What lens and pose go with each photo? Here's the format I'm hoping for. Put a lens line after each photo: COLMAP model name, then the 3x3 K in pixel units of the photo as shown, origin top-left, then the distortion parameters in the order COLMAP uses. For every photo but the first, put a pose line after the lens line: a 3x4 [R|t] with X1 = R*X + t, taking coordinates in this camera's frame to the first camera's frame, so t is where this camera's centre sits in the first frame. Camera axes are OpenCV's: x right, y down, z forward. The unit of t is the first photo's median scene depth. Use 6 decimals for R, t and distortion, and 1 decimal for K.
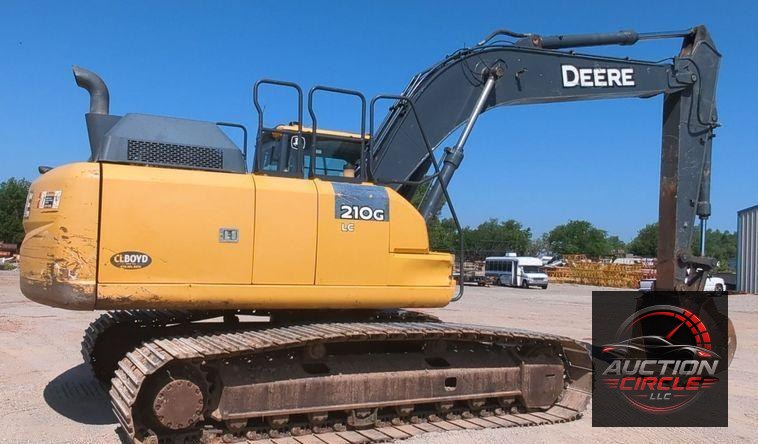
lens RADIAL K [[664.9, 0, 379.0], [0, 664.9, 222.0], [0, 0, 1]] dist [-0.001694, 0.002901]
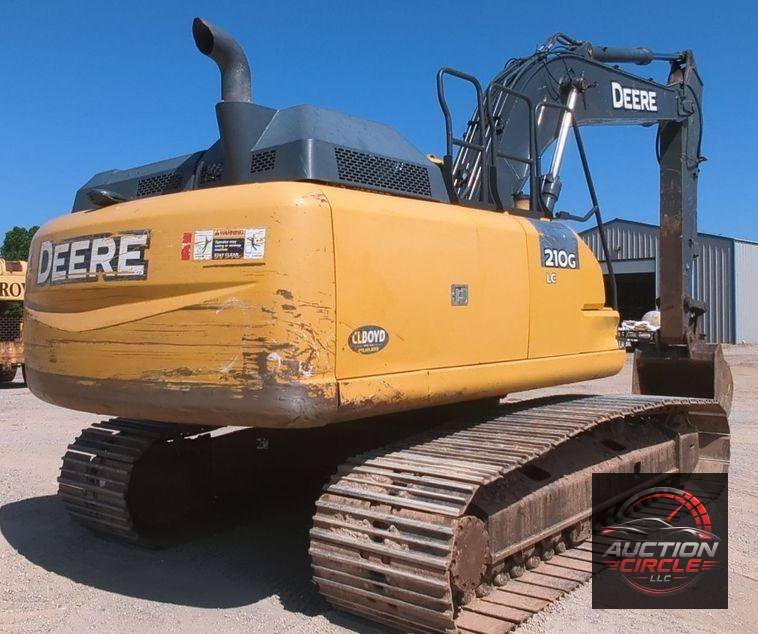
lens RADIAL K [[769.7, 0, 389.4], [0, 769.7, 298.5], [0, 0, 1]] dist [-0.001877, -0.004817]
pose [[0.924925, -0.037895, 0.378256, -0.537273], [0.024299, 0.998878, 0.040655, -0.008733], [-0.379373, -0.028411, 0.924808, 0.274912]]
